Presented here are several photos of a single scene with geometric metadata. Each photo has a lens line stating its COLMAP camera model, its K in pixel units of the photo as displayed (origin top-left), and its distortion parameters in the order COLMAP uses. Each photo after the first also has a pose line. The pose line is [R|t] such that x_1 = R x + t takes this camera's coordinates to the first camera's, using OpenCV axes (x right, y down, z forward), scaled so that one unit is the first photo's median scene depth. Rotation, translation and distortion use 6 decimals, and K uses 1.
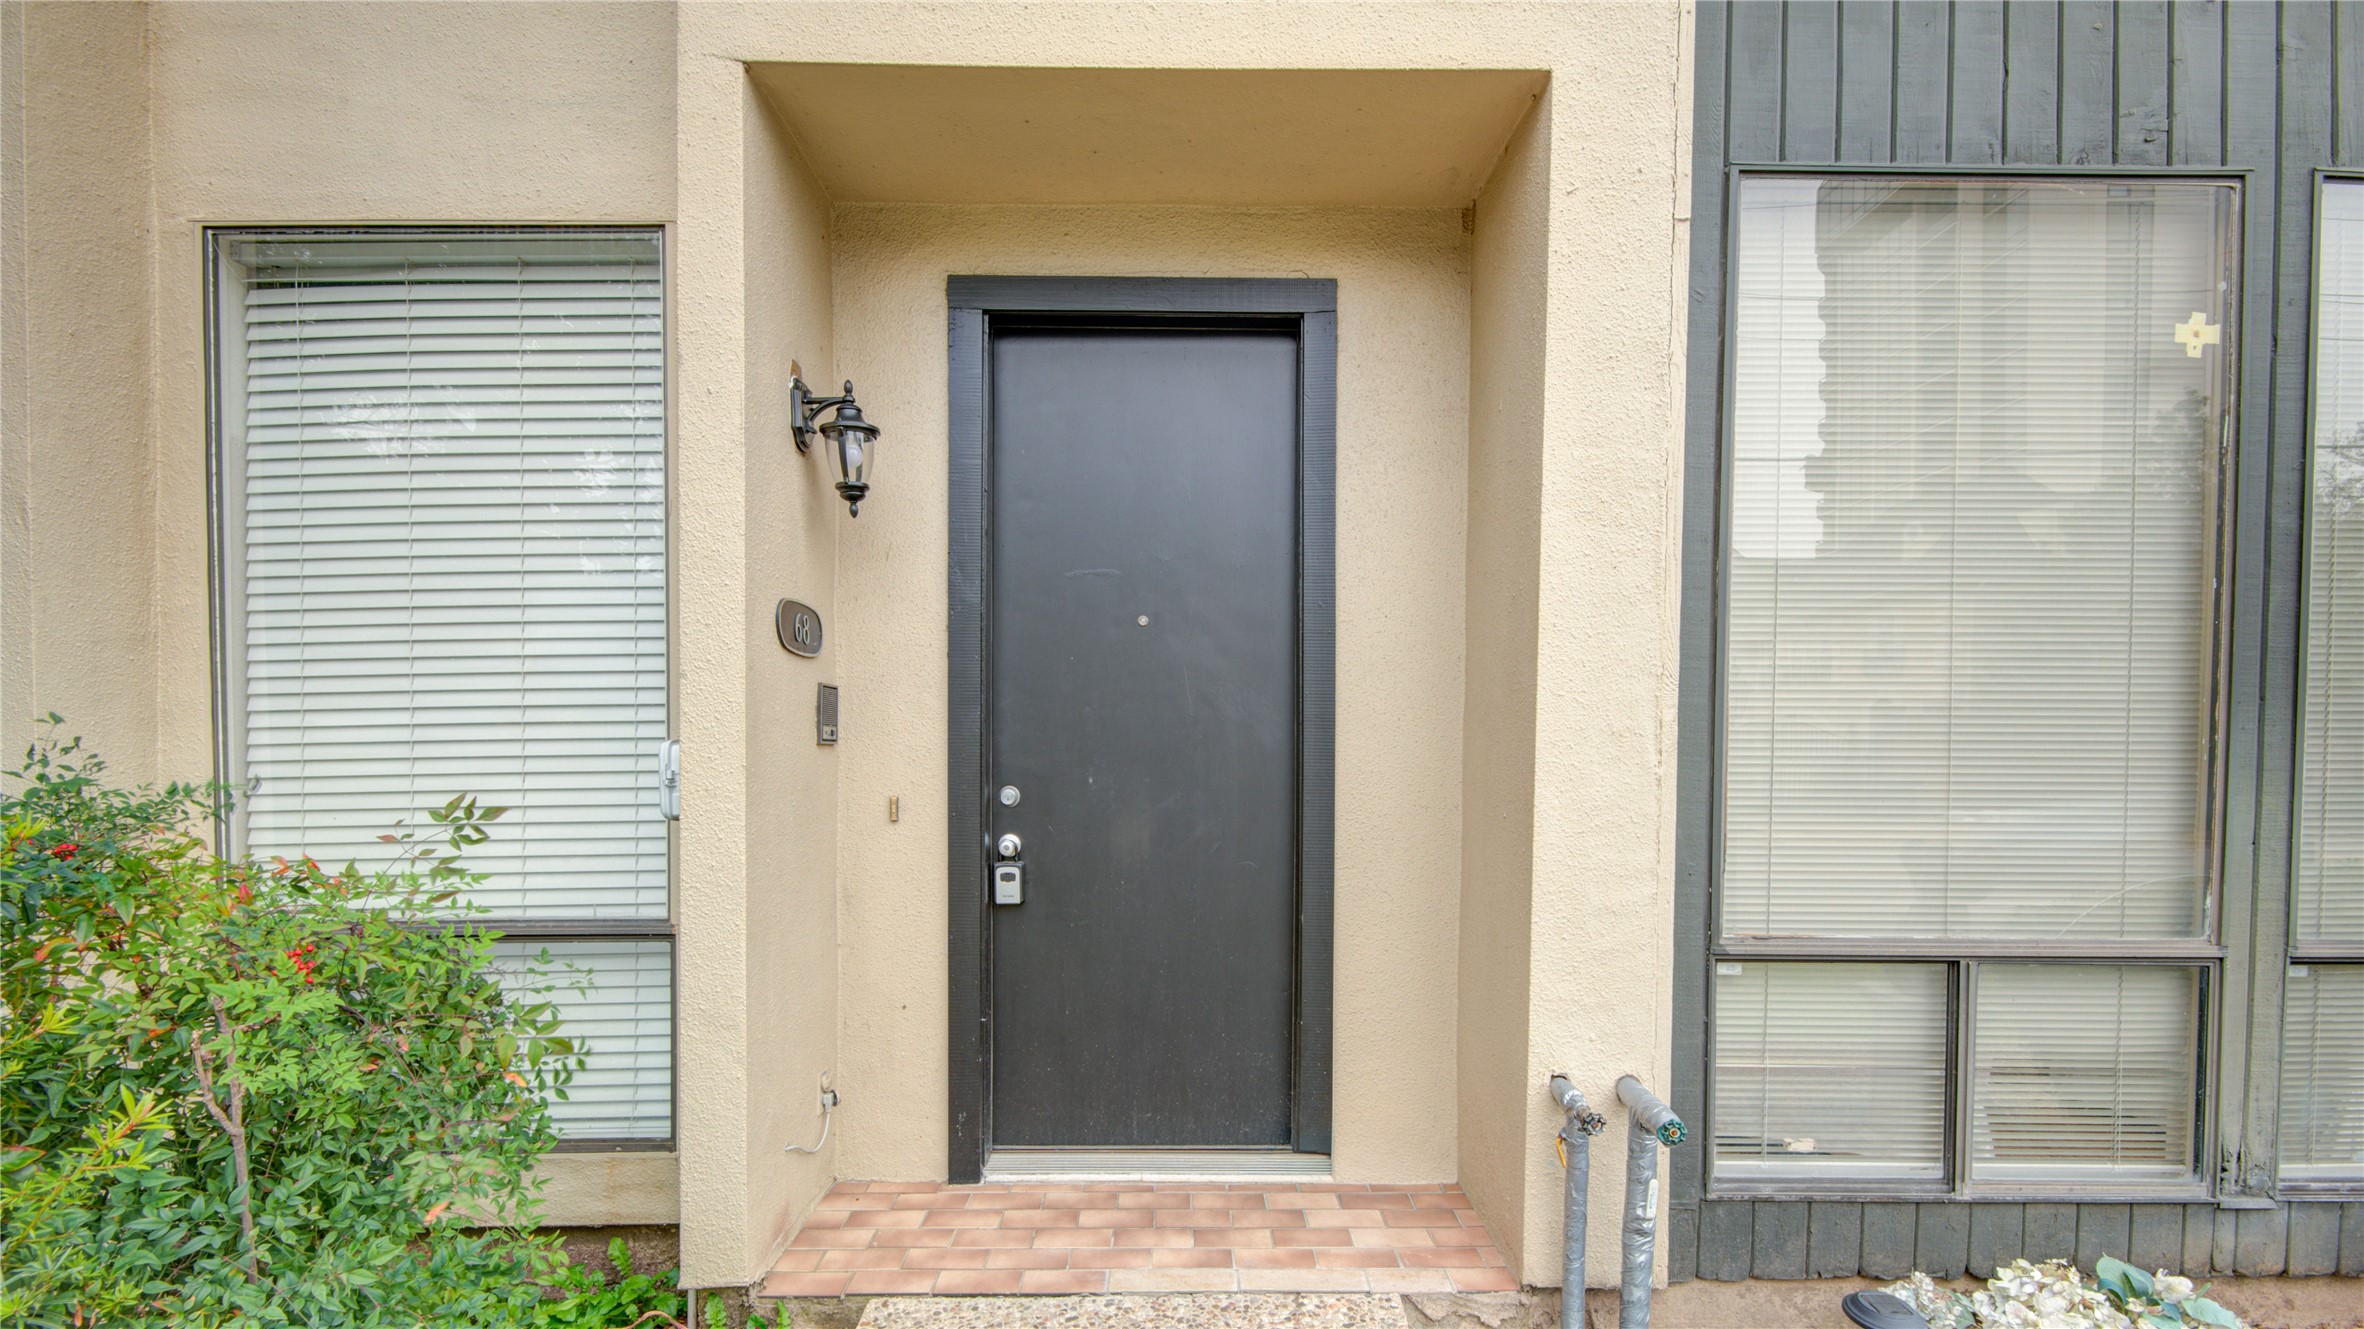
lens RADIAL K [[1034.2, 0, 1178.1], [0, 1034.2, 790.2], [0, 0, 1]] dist [-0.020518, -0.000017]
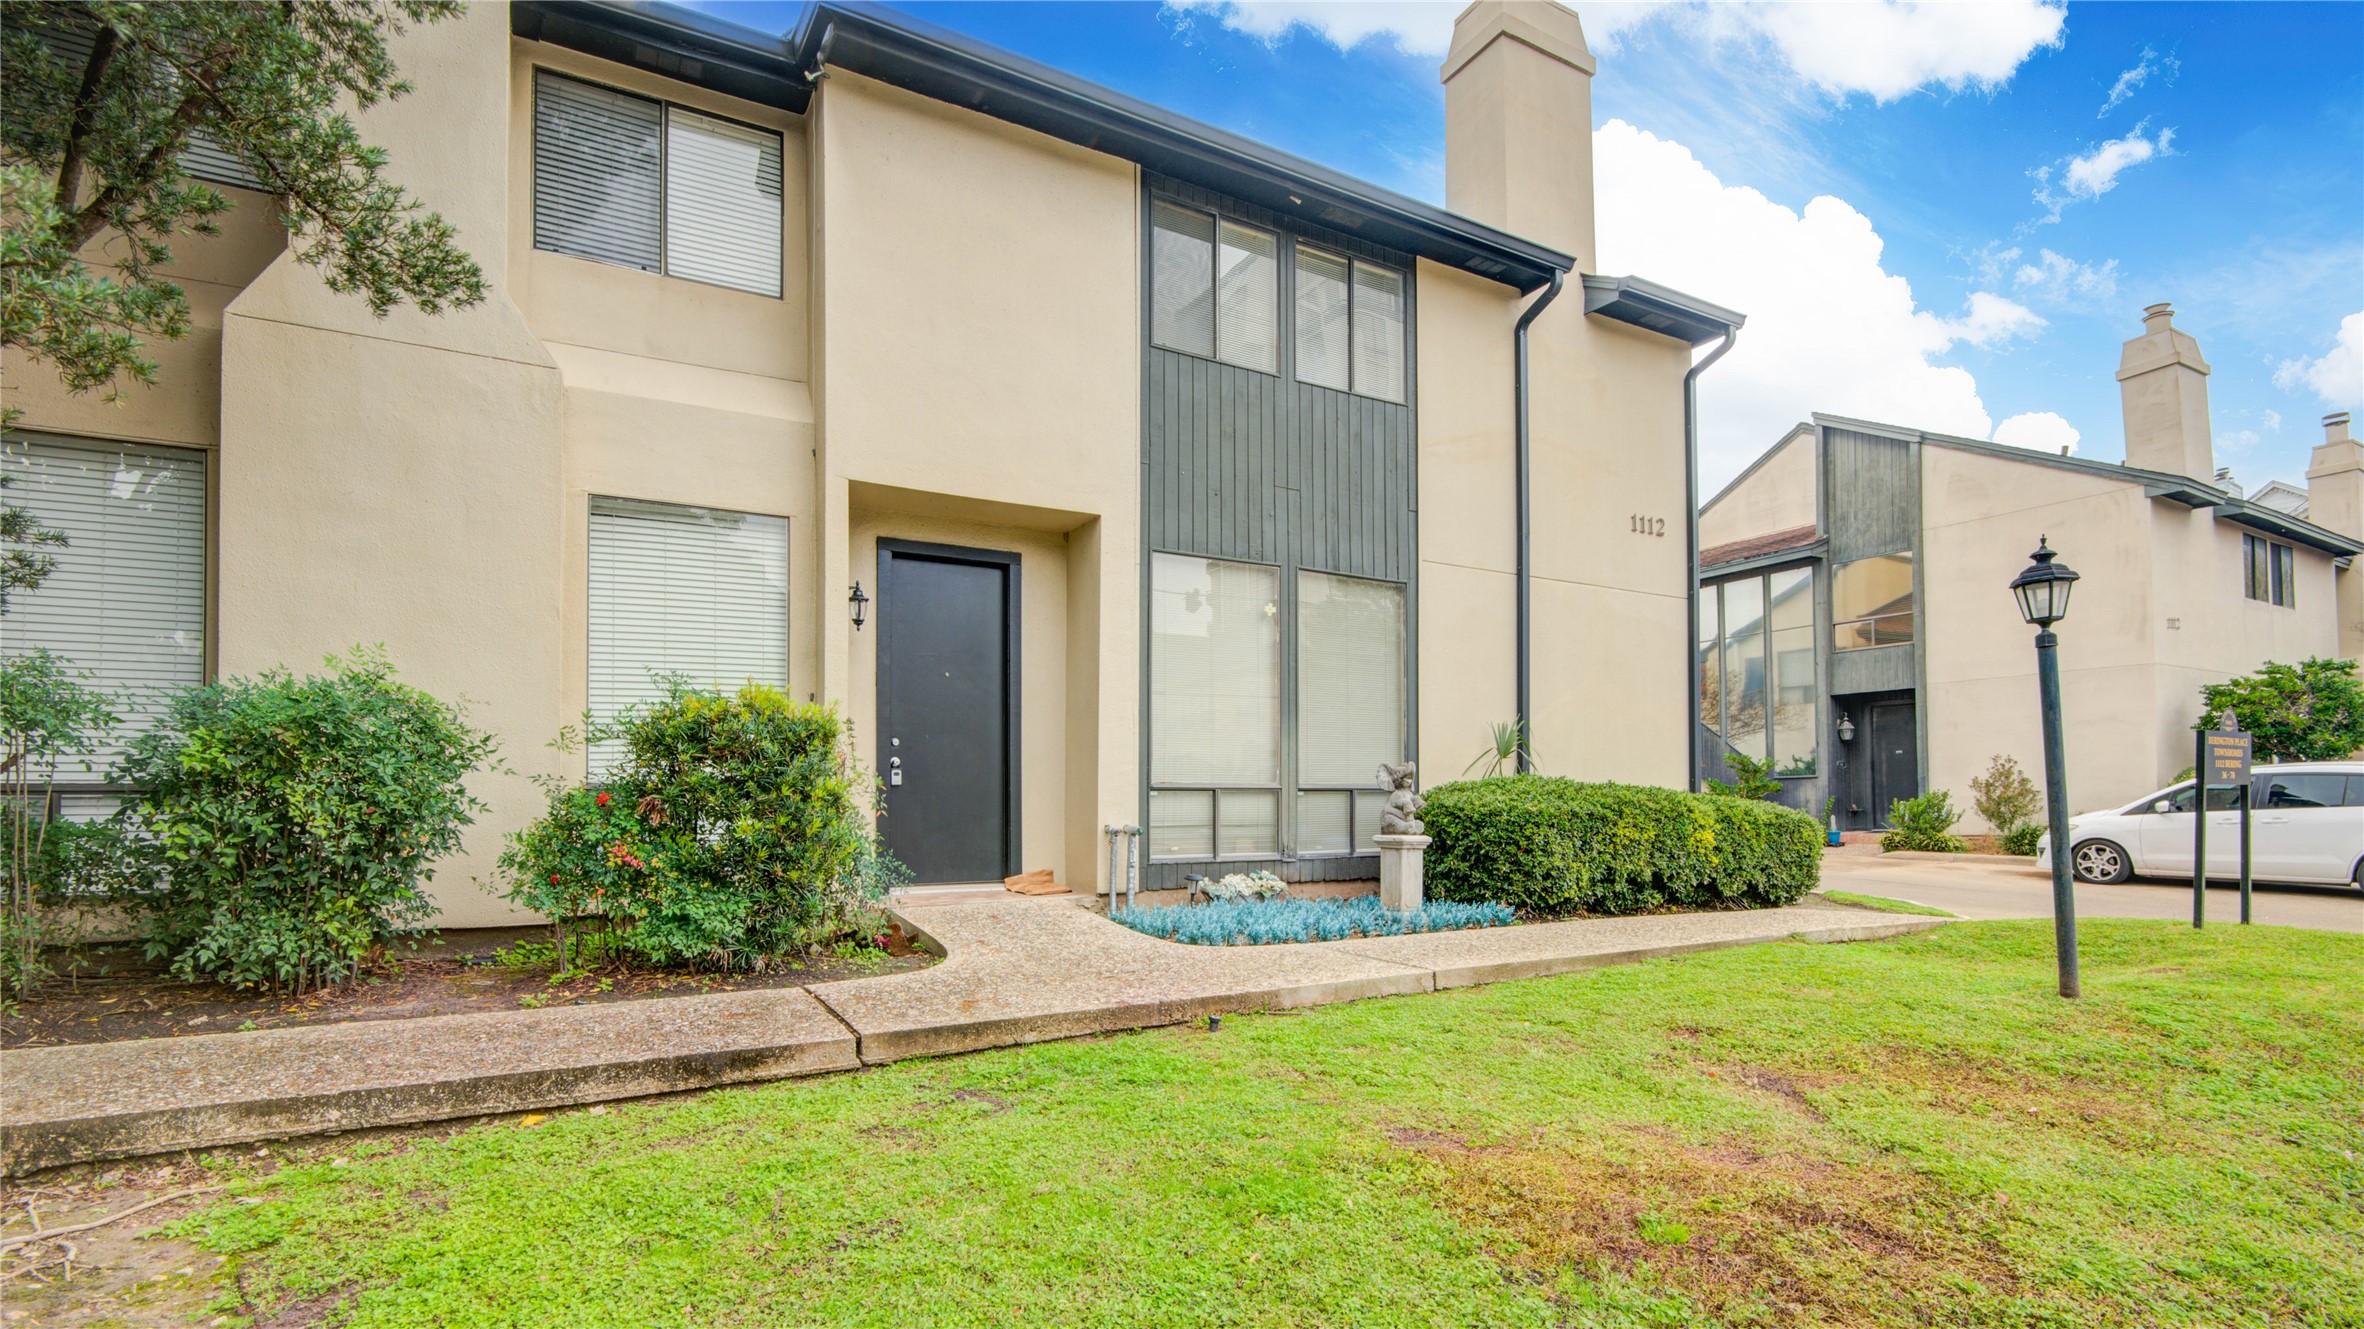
lens RADIAL K [[1034.2, 0, 1178.1], [0, 1034.2, 790.2], [0, 0, 1]] dist [-0.020518, -0.000017]
pose [[0.877785, -0.005029, 0.479028, -0.947343], [0.021278, 0.999367, -0.028499, 0.258827], [-0.478581, 0.035209, 0.877337, -1.878678]]
